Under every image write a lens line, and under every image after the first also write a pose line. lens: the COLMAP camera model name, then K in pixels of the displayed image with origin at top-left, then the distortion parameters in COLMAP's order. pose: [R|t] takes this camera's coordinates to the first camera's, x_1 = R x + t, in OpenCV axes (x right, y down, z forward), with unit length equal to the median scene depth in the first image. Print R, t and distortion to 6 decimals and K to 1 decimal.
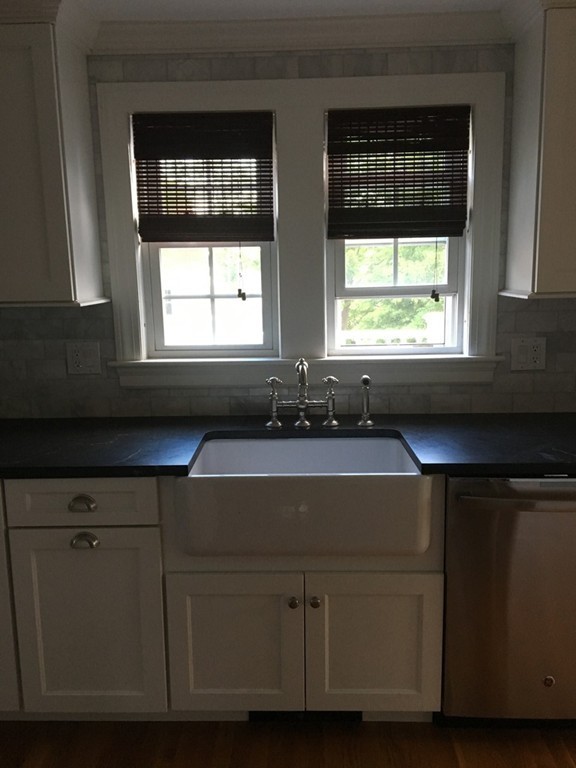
lens RADIAL K [[706.6, 0, 288.0], [0, 706.6, 384.0], [0, 0, 1]] dist [0.007559, -0.000752]
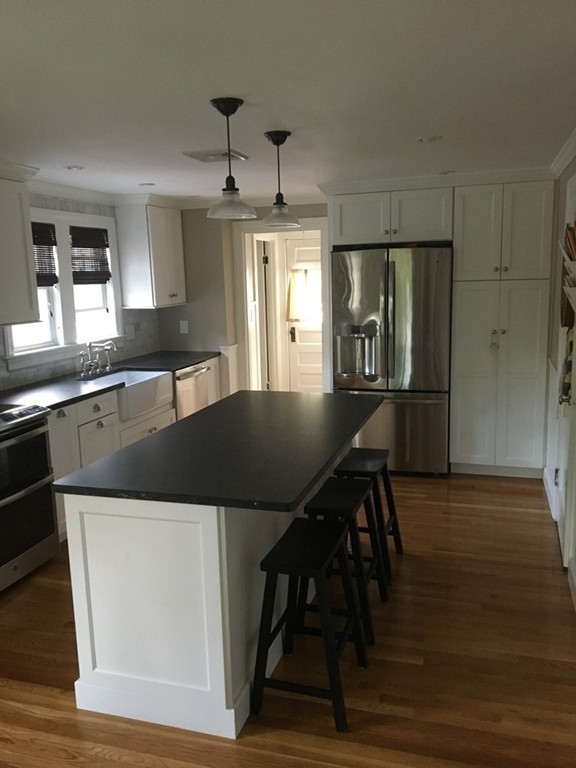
lens RADIAL K [[664.2, 0, 288.0], [0, 664.2, 384.0], [0, 0, 1]] dist [0.061709, 0.000023]
pose [[0.259259, -0.150326, 0.954037, -1.764439], [0.199130, 0.974909, 0.099501, 0.008127], [-0.945057, 0.164181, 0.282688, -0.121121]]
